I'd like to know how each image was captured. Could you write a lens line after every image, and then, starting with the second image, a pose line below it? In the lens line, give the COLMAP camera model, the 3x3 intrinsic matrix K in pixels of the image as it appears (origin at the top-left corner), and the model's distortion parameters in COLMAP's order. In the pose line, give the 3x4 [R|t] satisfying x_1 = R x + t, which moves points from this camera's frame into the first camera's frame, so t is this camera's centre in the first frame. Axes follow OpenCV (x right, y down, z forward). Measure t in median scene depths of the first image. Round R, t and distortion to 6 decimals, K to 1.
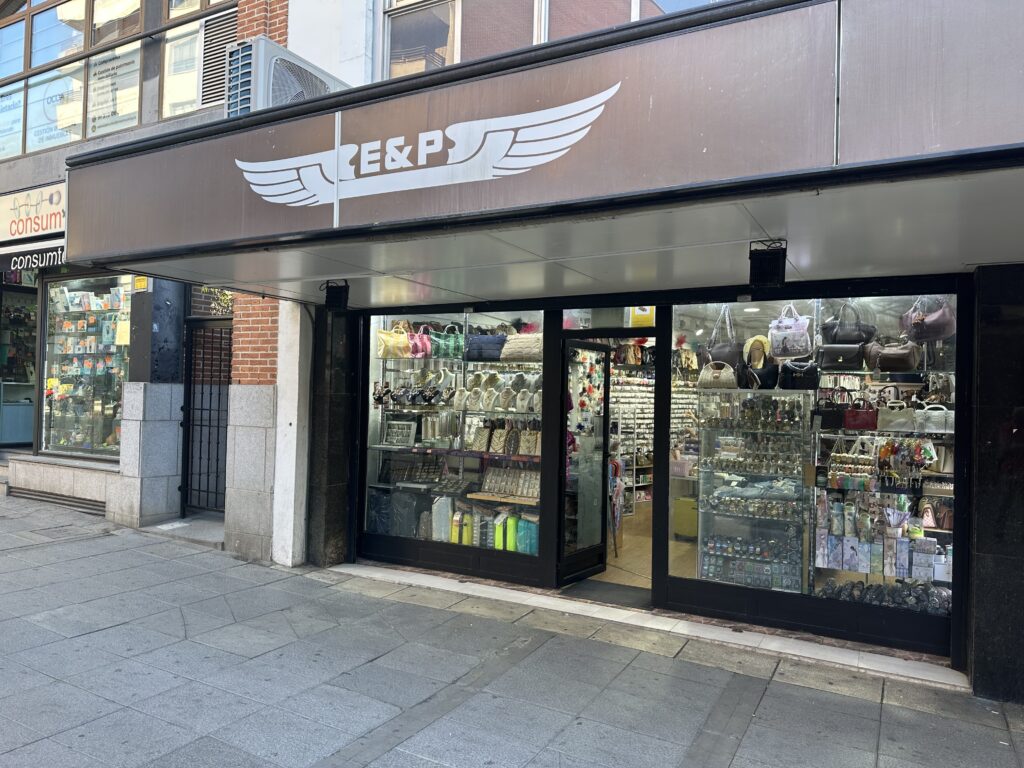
lens RADIAL K [[721.0, 0, 512.0], [0, 721.0, 384.0], [0, 0, 1]] dist [0.000985, 0.002074]
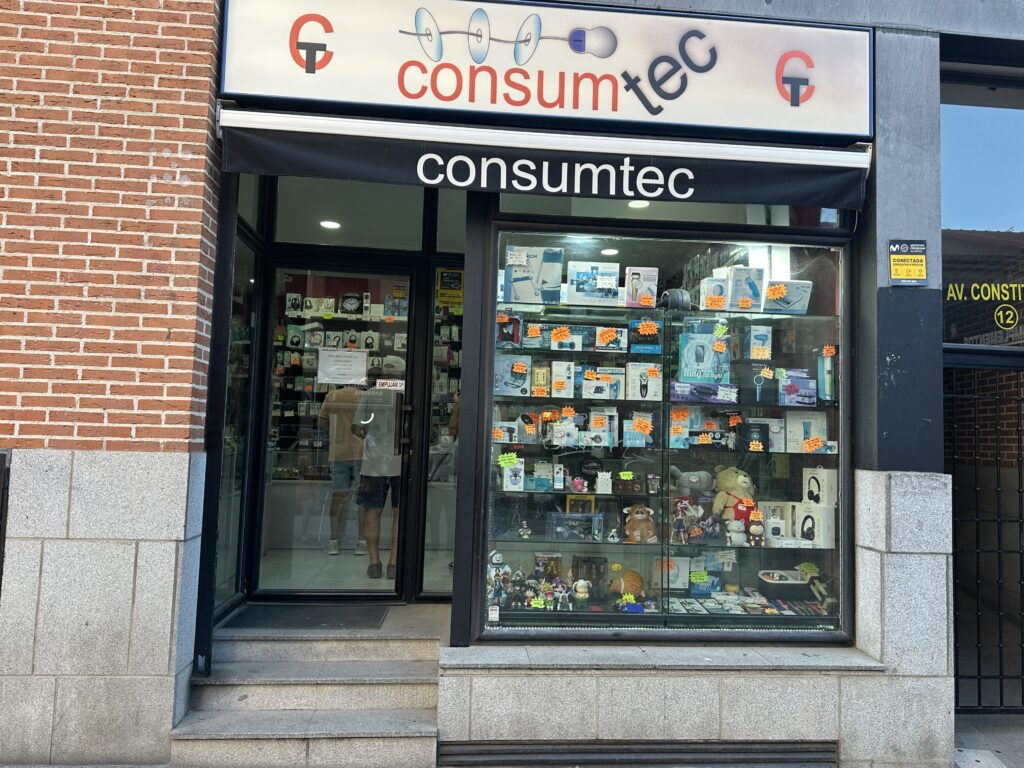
lens RADIAL K [[712.0, 0, 512.0], [0, 712.0, 384.0], [0, 0, 1]] dist [0.048045, -0.062064]
pose [[0.828684, 0.037333, 0.558470, -0.902024], [-0.020778, 0.999137, -0.035959, -0.035088], [-0.559330, 0.018195, 0.828745, 0.670903]]
